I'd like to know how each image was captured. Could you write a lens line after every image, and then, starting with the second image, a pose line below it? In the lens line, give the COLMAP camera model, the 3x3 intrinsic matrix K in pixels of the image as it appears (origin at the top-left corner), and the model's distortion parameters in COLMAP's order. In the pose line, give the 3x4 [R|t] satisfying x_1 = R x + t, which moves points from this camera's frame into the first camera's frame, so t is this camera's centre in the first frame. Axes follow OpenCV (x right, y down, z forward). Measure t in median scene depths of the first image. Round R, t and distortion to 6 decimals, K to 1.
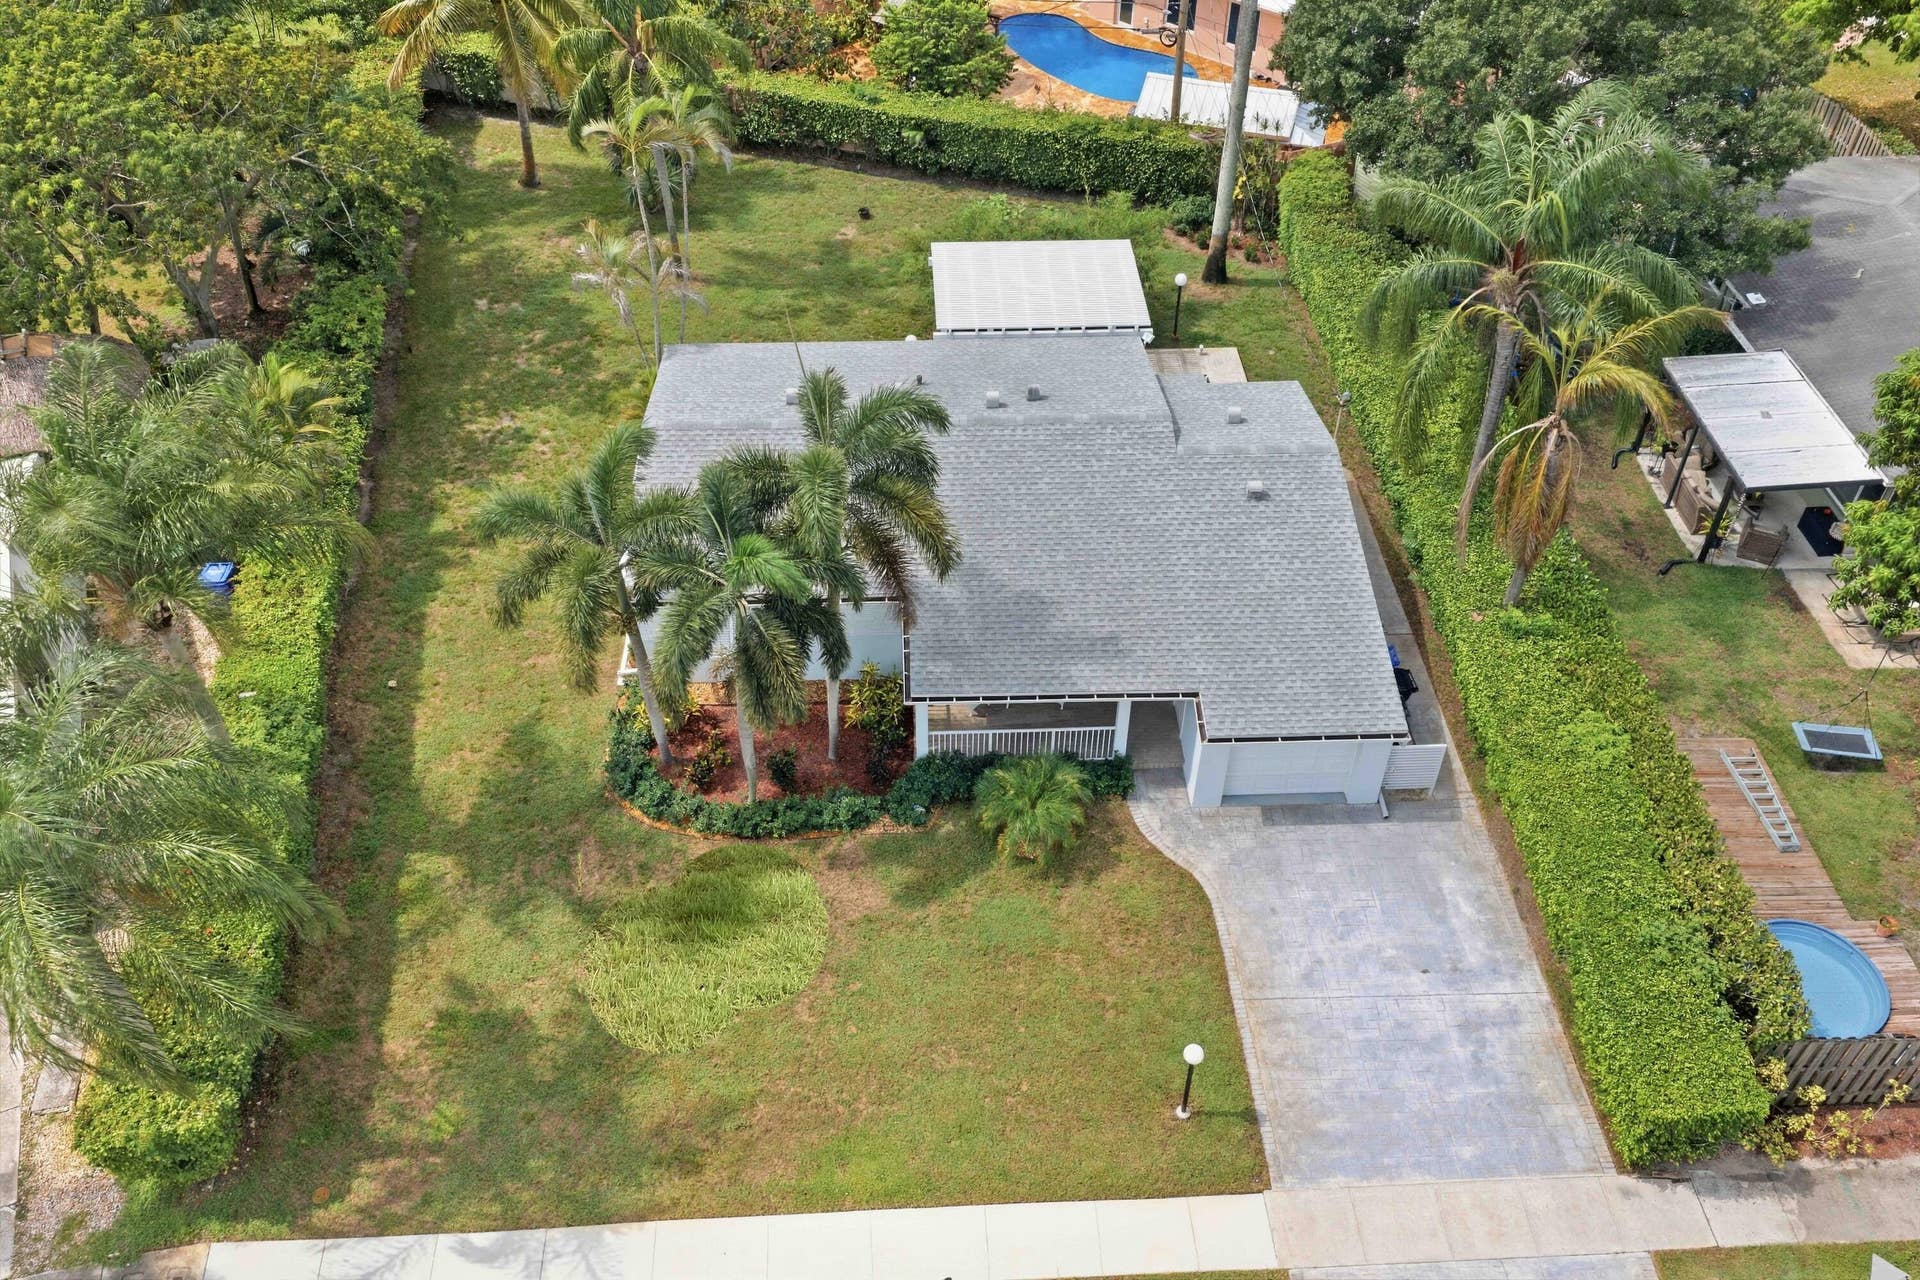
lens RADIAL K [[1536.1, 0, 960.0], [0, 1536.1, 640.0], [0, 0, 1]] dist [-0.008158, -0.011356]
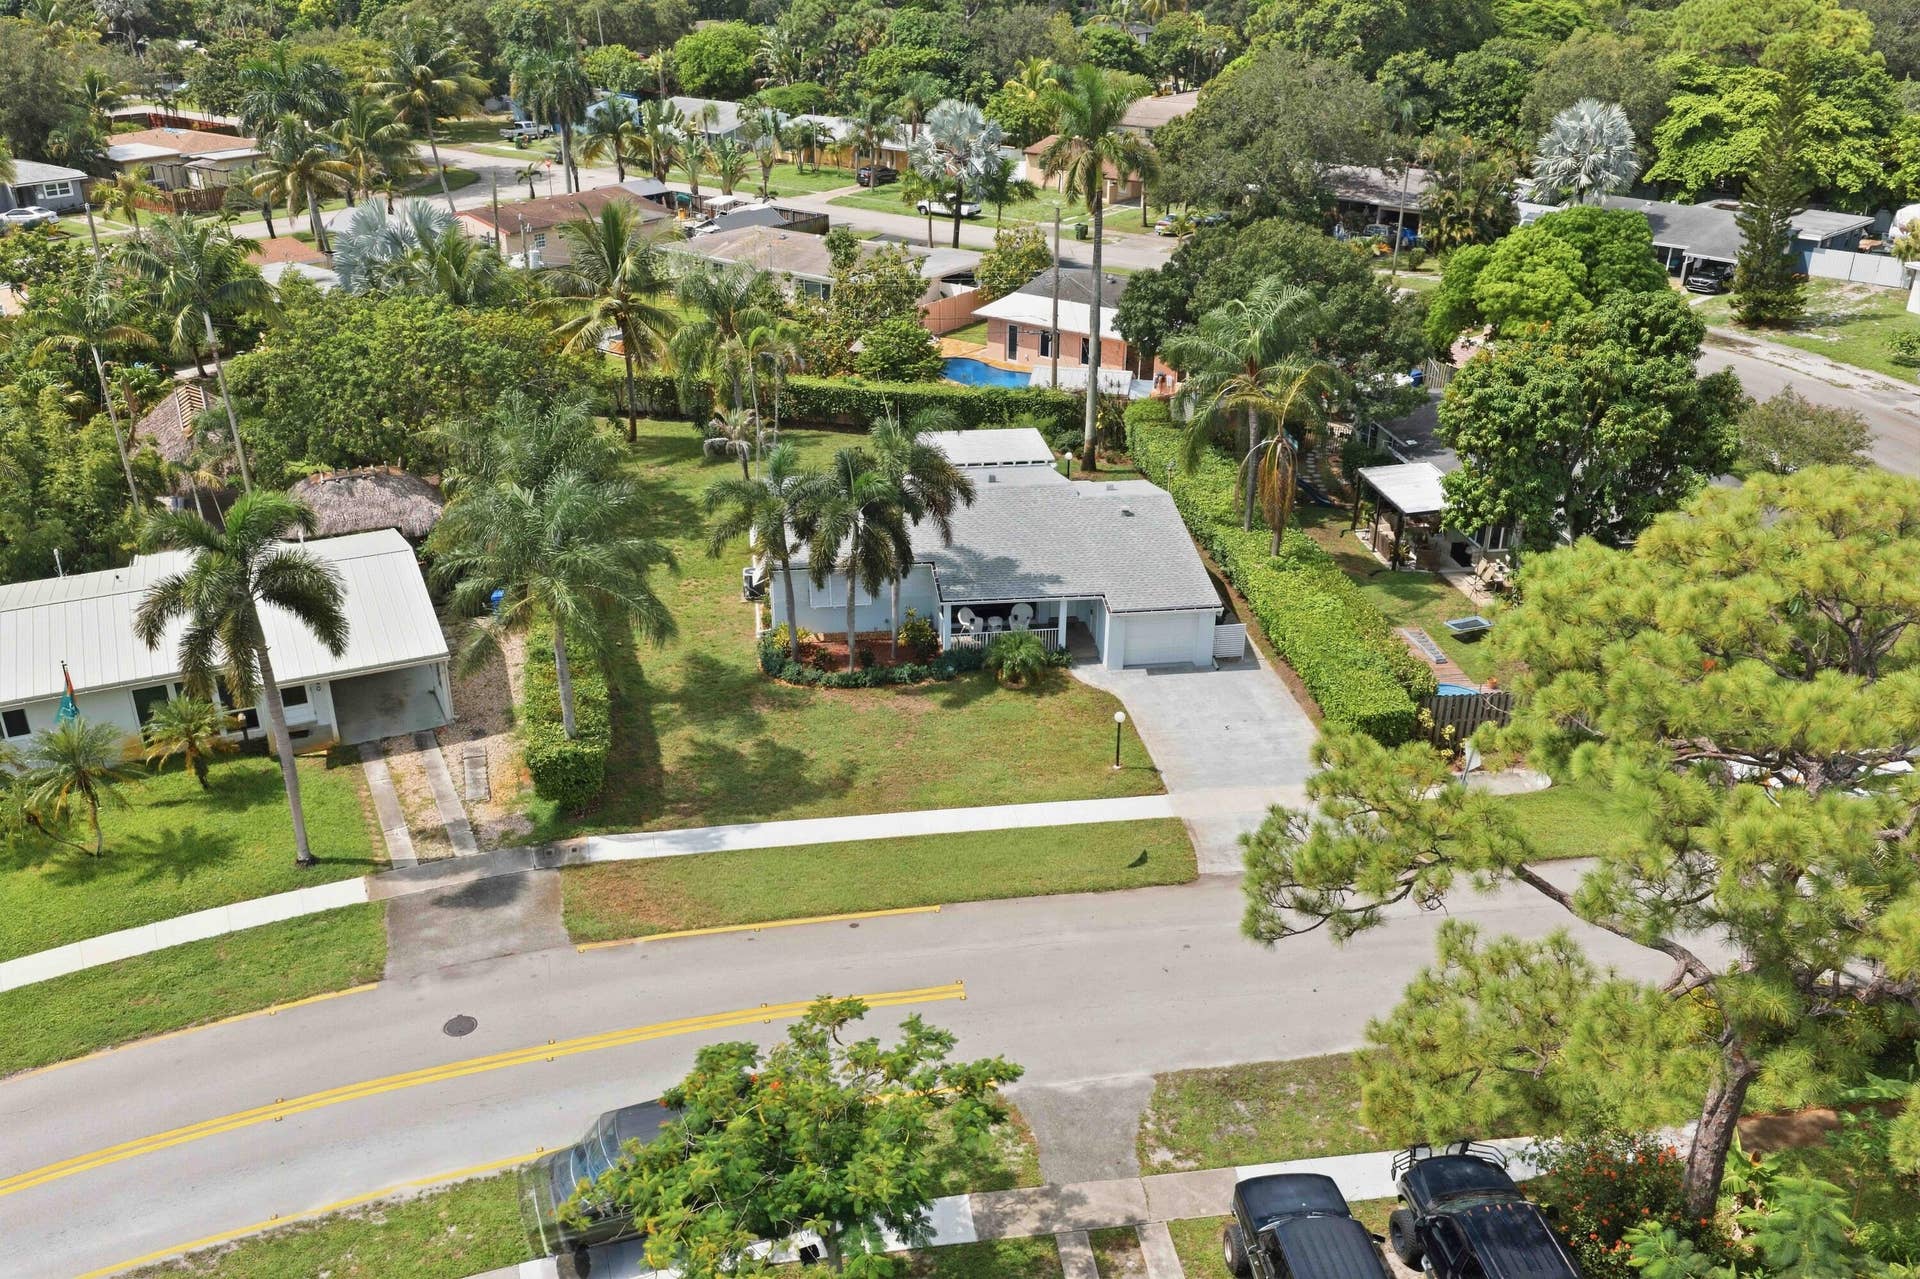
lens RADIAL K [[1526.4, 0, 960.0], [0, 1526.4, 639.5], [0, 0, 1]] dist [0.007682, 0.001550]
pose [[0.995491, -0.037504, 0.087129, -0.133910], [0.062392, 0.950747, -0.303624, 0.491610], [-0.071450, 0.307691, 0.948800, -0.520411]]
